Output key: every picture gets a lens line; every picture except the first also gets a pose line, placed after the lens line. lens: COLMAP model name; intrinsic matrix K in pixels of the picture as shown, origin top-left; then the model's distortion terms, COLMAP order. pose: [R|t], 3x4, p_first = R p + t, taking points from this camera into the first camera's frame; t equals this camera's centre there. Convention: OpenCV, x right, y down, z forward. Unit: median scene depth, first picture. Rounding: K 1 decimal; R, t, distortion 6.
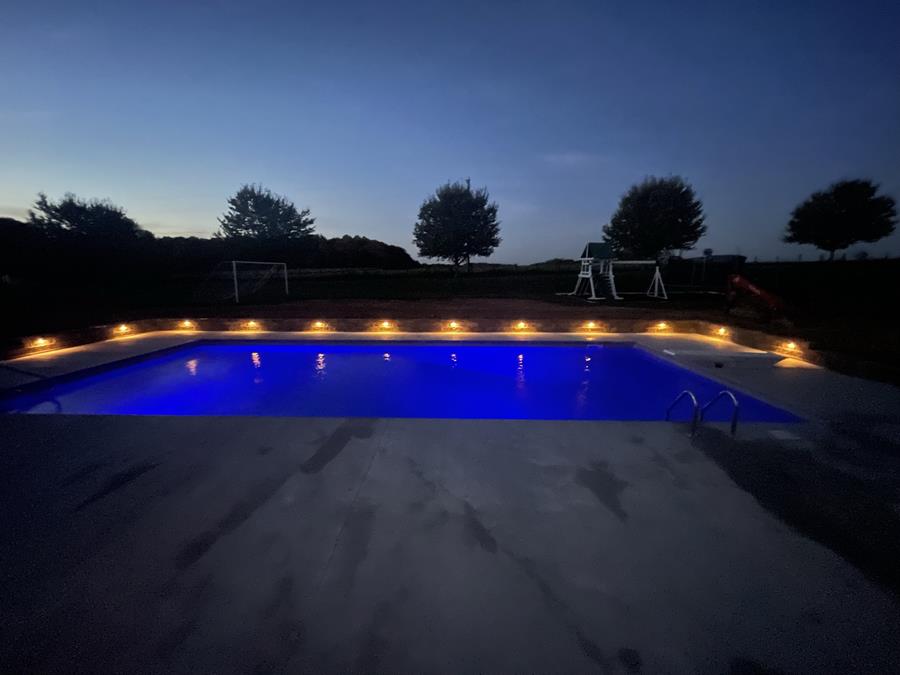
lens RADIAL K [[364.9, 0, 451.0], [0, 364.9, 340.6], [0, 0, 1]] dist [-0.008670, 0.000843]
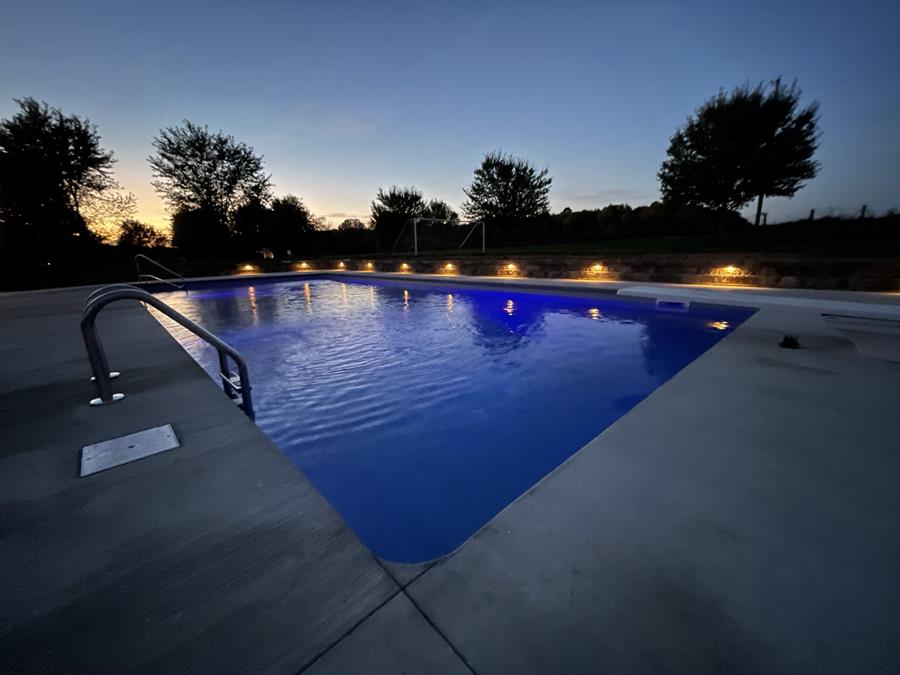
lens RADIAL K [[364.9, 0, 444.5], [0, 364.9, 340.3], [0, 0, 1]] dist [-0.008670, 0.000843]
pose [[0.695384, 0.152197, -0.702337, 0.206724], [-0.107713, 0.988350, 0.107530, 0.018129], [0.710520, 0.000876, 0.703676, 0.159832]]
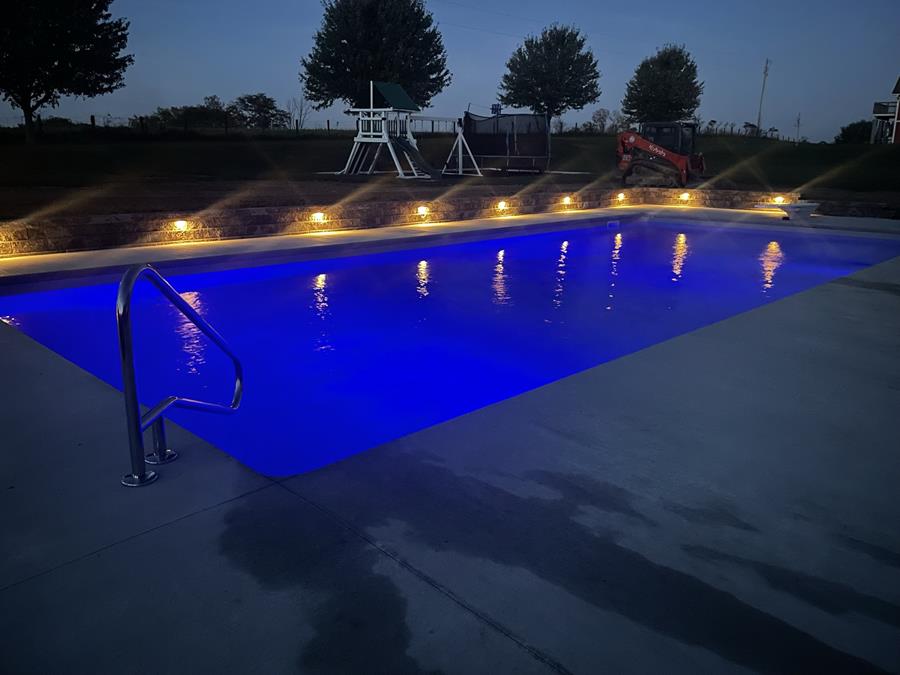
lens RADIAL K [[695.5, 0, 446.5], [0, 695.5, 337.2], [0, 0, 1]] dist [0.056687, -0.062058]
pose [[0.669690, -0.179426, 0.720640, -0.329607], [0.129151, 0.983726, 0.124910, 0.008133], [-0.731325, 0.009420, 0.681965, 0.117737]]
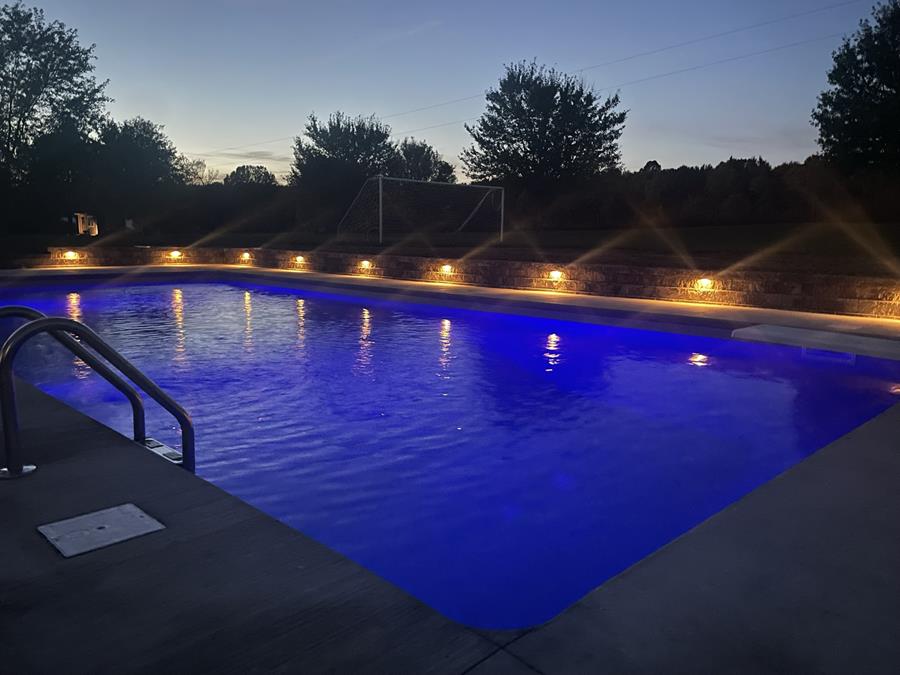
lens RADIAL K [[695.5, 0, 449.0], [0, 695.5, 335.7], [0, 0, 1]] dist [0.056687, -0.062058]
pose [[0.721194, 0.108515, -0.684181, 0.218607], [-0.138658, 0.990280, 0.010904, 0.016708], [0.678714, 0.087004, 0.729231, 0.134083]]
